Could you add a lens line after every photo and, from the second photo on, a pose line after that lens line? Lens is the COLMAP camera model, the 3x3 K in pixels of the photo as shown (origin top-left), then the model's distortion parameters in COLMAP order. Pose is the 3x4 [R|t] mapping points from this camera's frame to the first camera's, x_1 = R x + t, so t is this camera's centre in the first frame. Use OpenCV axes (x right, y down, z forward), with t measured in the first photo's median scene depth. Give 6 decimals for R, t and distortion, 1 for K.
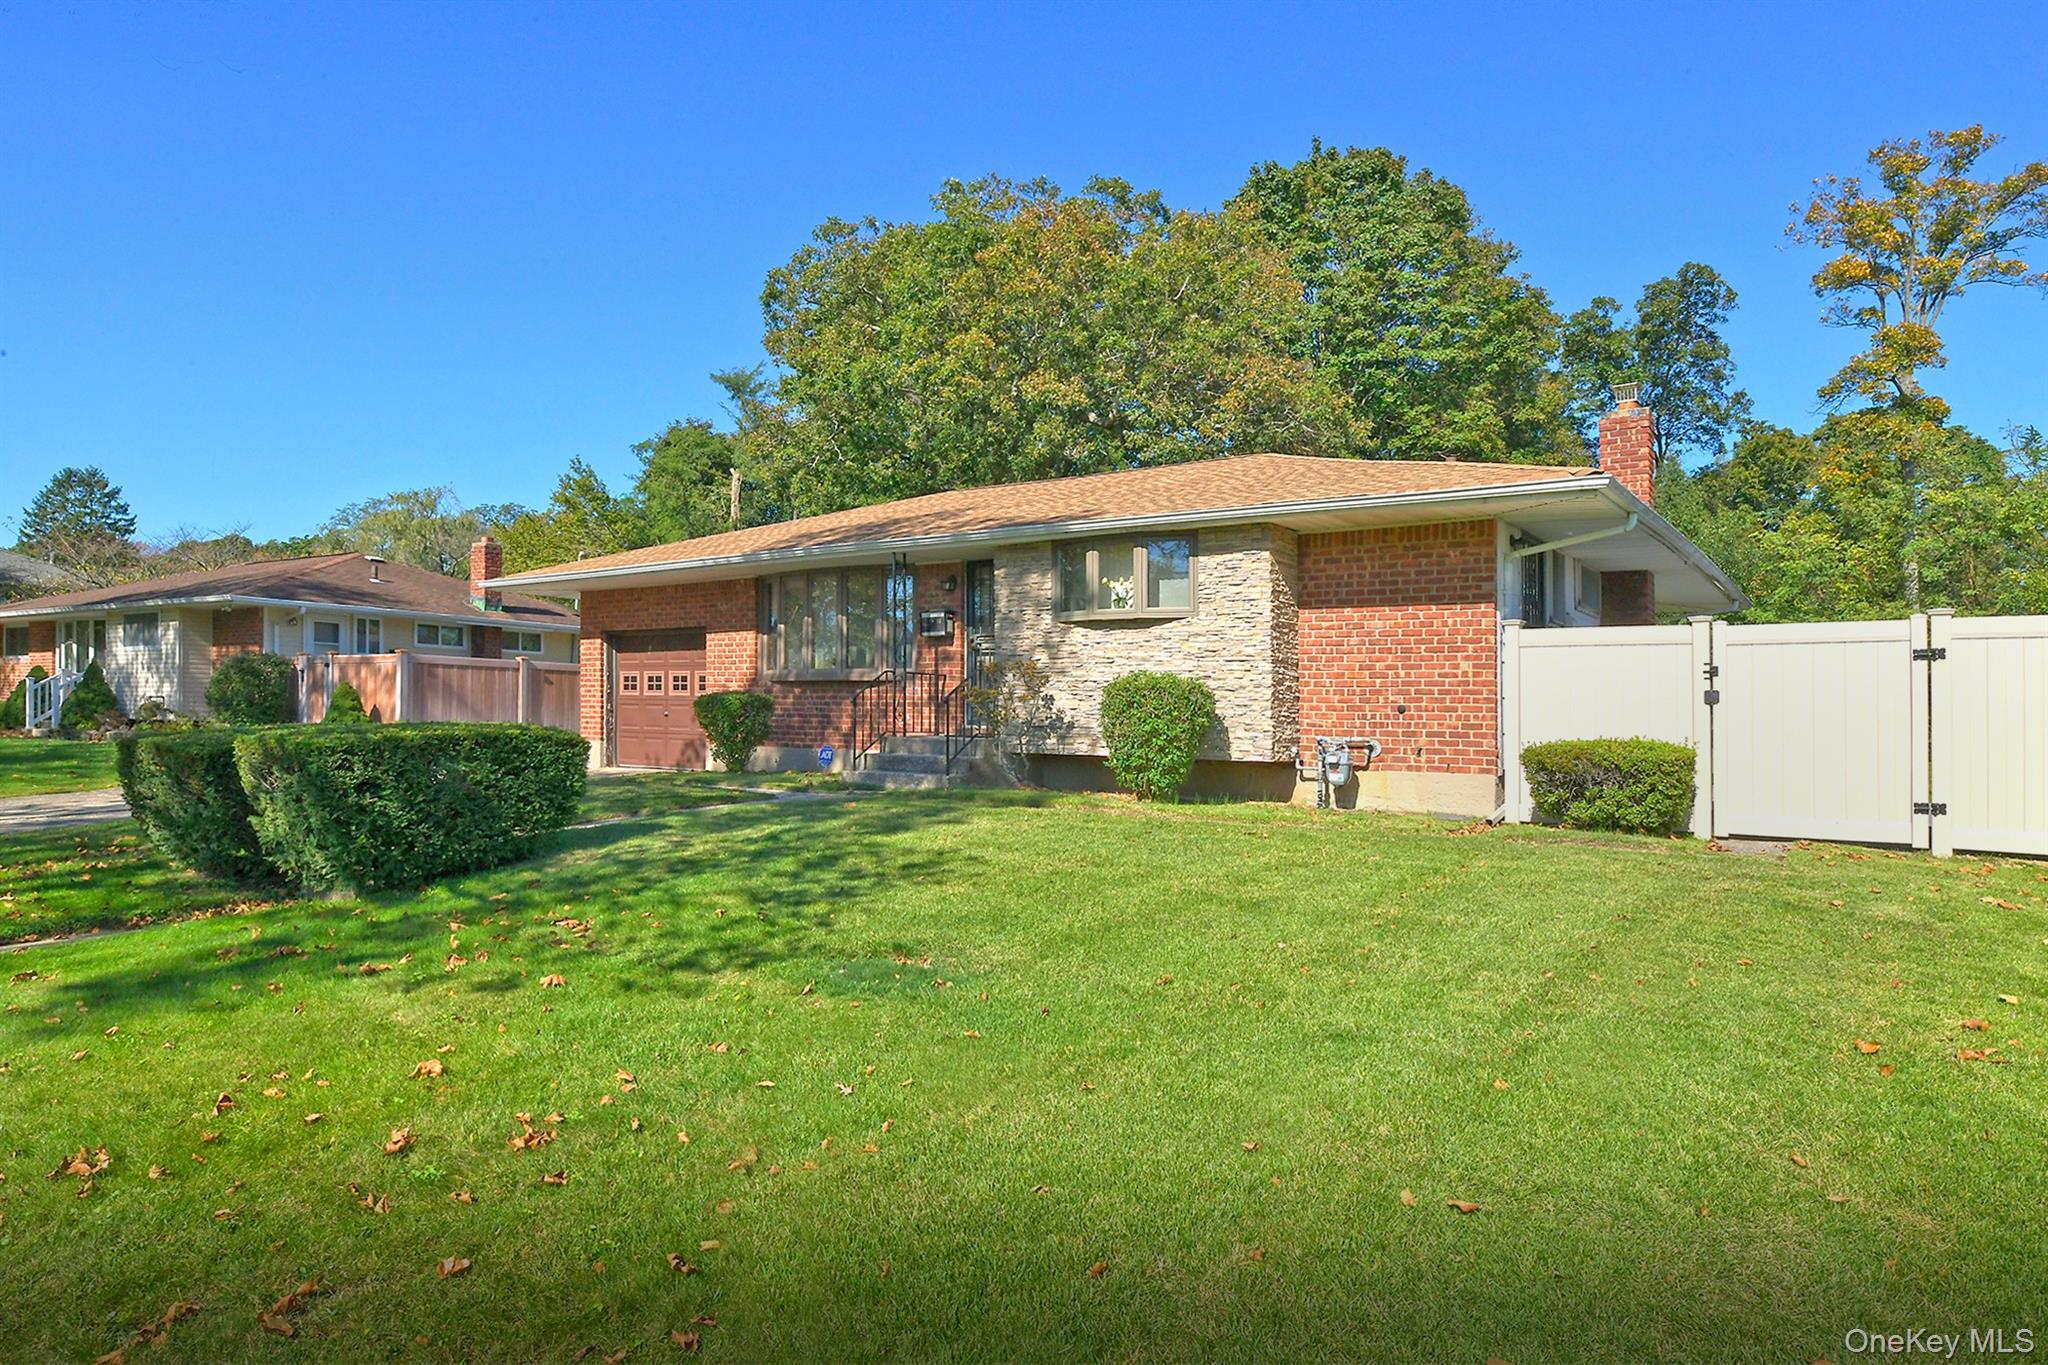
lens RADIAL K [[1181.5, 0, 1010.8], [0, 1181.5, 683.9], [0, 0, 1]] dist [-0.005739, -0.000600]
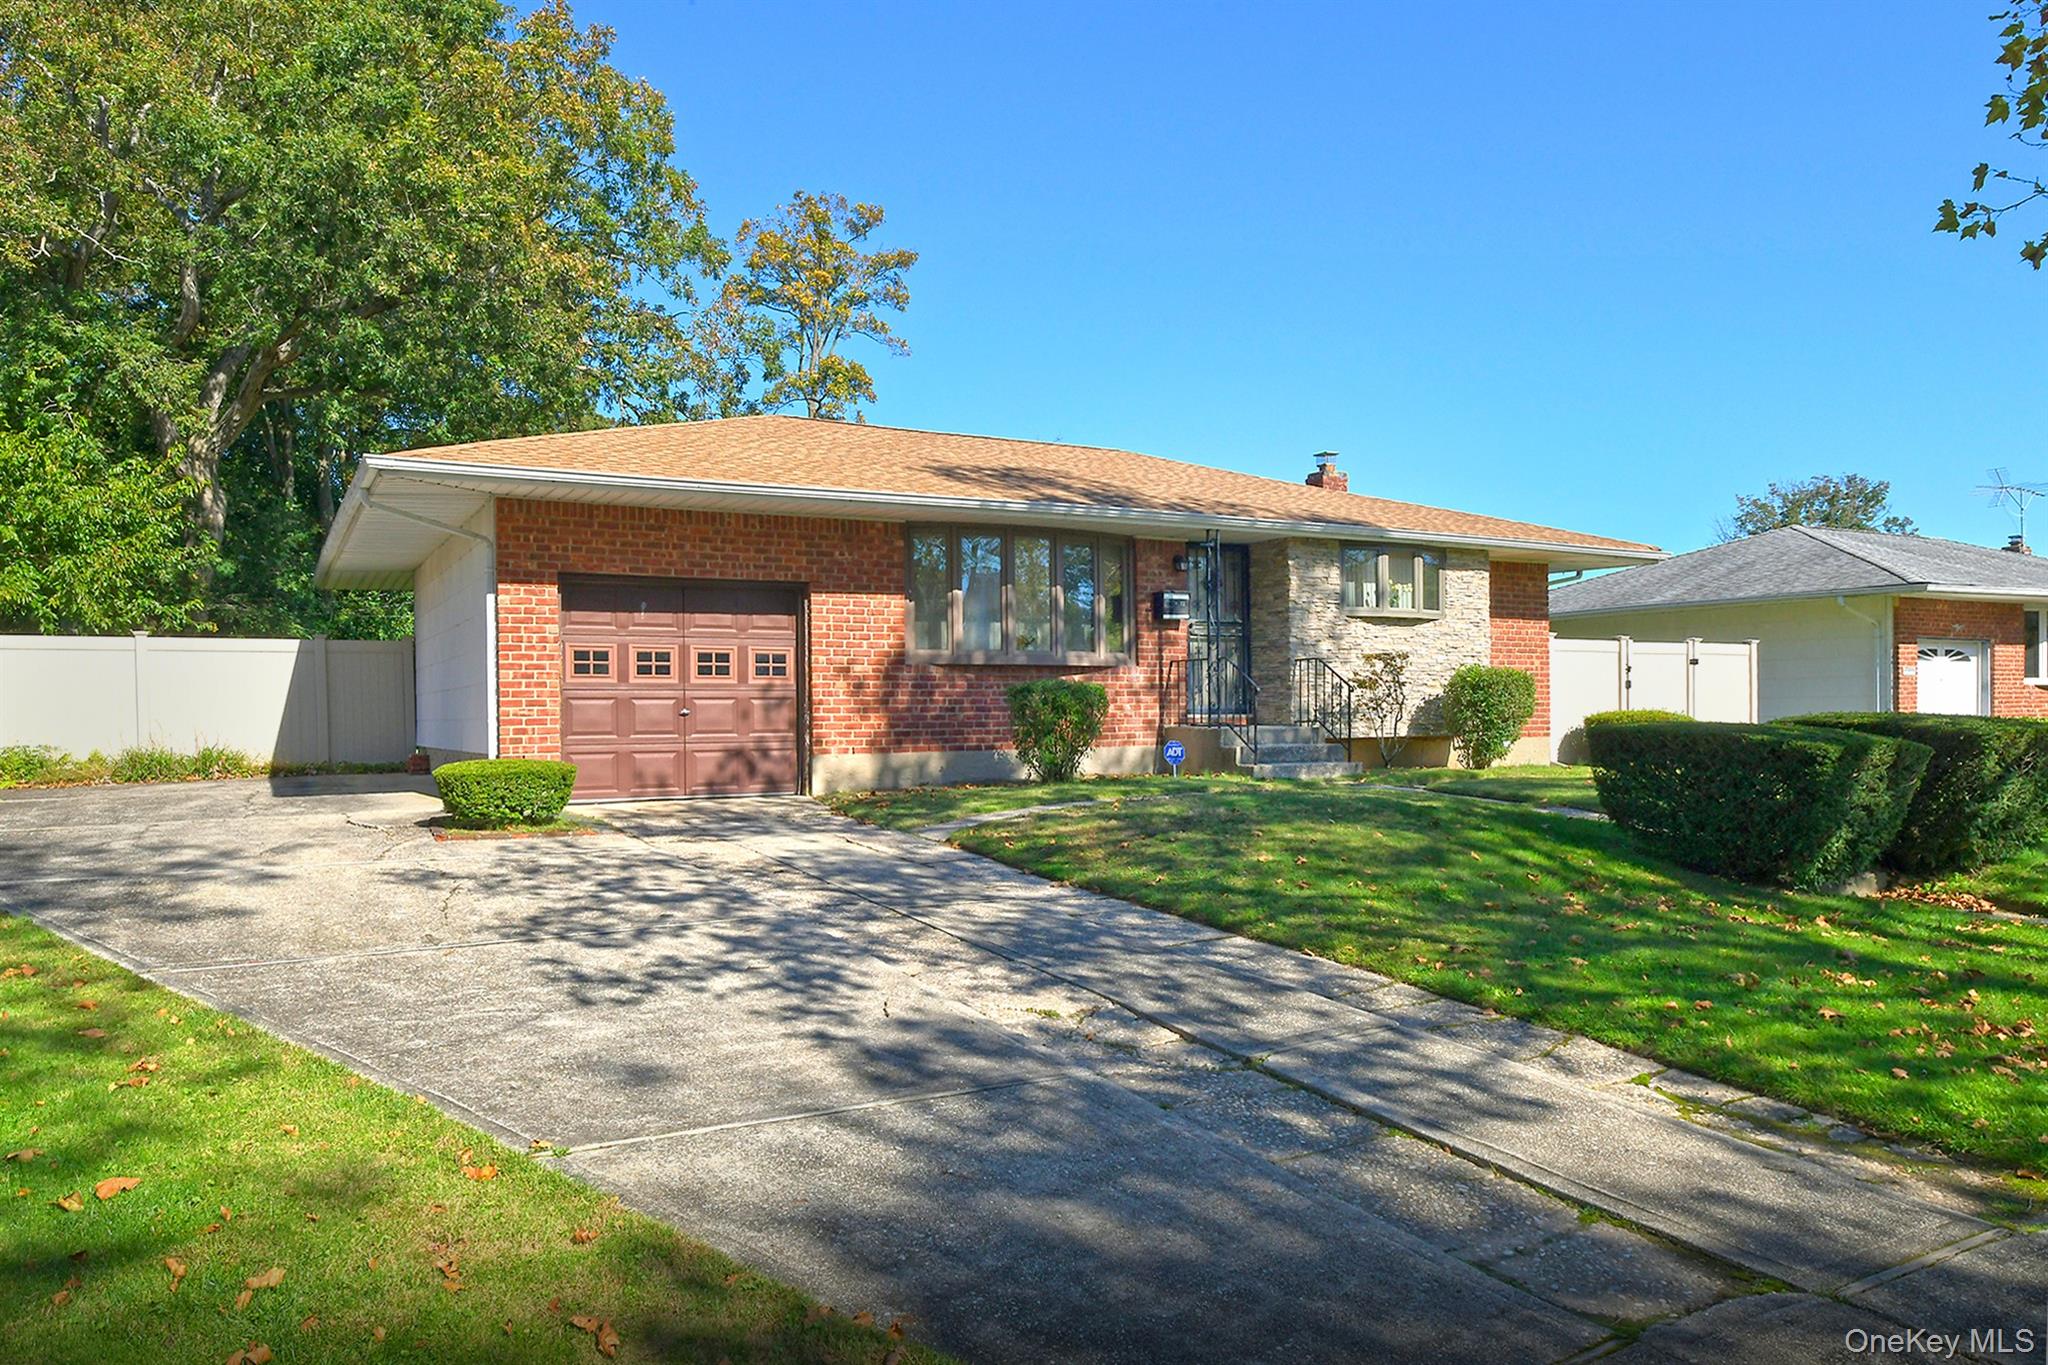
lens RADIAL K [[1368.8, 0, 1039.3], [0, 1368.8, 690.0], [0, 0, 1]] dist [-0.005597, 0.001004]
pose [[0.440941, -0.009126, 0.897490, -0.993774], [-0.012863, 0.999781, 0.016486, -0.001366], [-0.897444, -0.018814, 0.440727, 0.578099]]
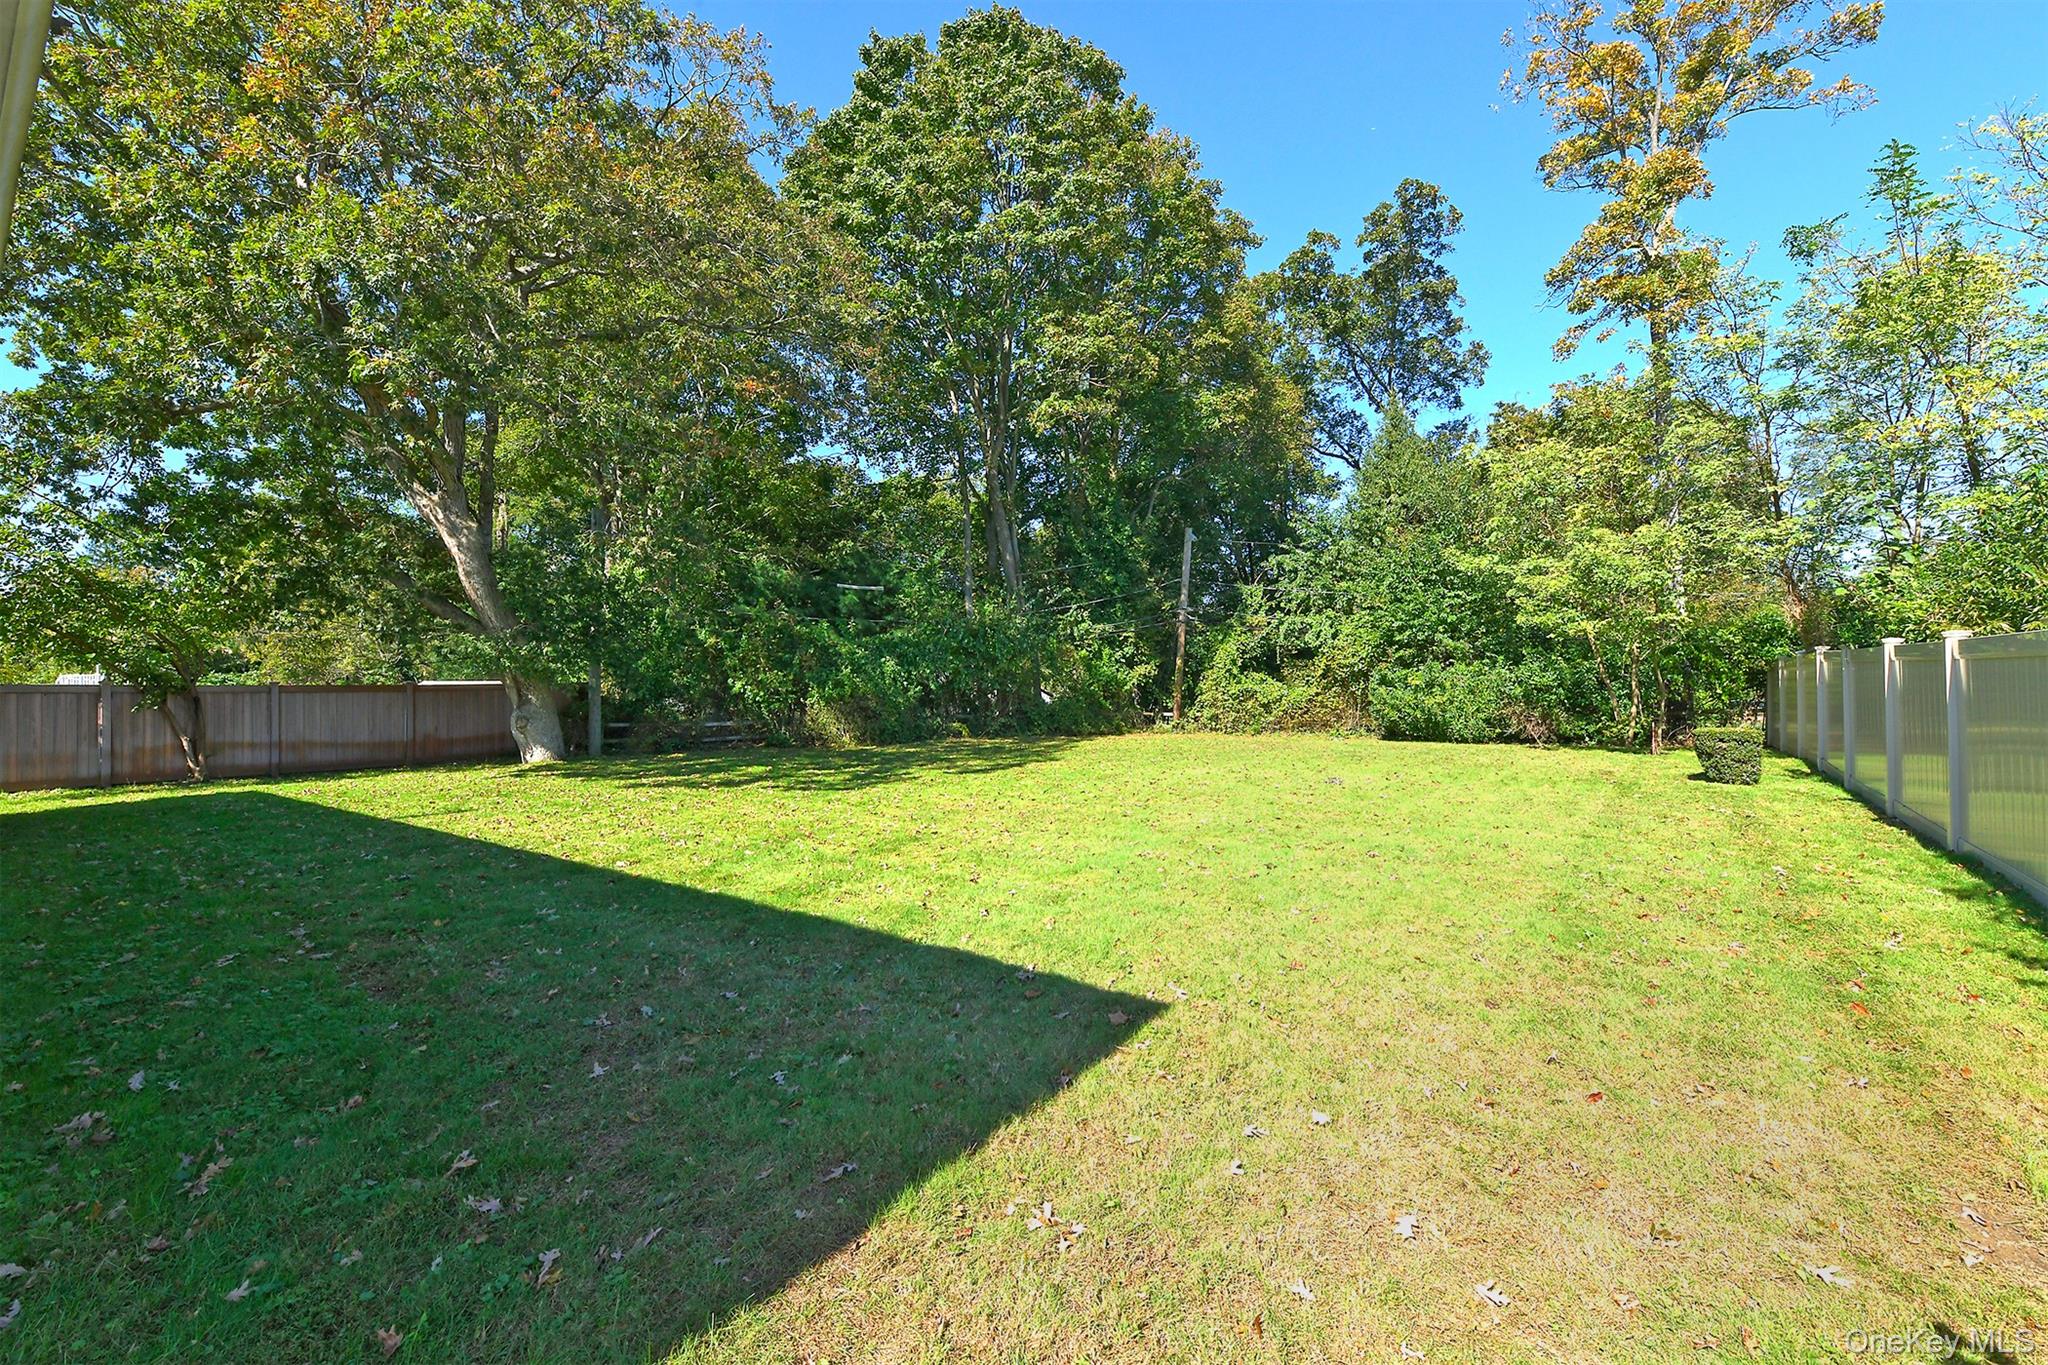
lens RADIAL K [[842.2, 0, 1026.0], [0, 842.2, 692.1], [0, 0, 1]] dist [-0.000401, -0.000510]
pose [[0.999385, -0.033606, 0.010022, 0.931940], [0.033502, 0.999384, 0.010419, 0.045418], [-0.010366, -0.010077, 0.999895, 1.261548]]
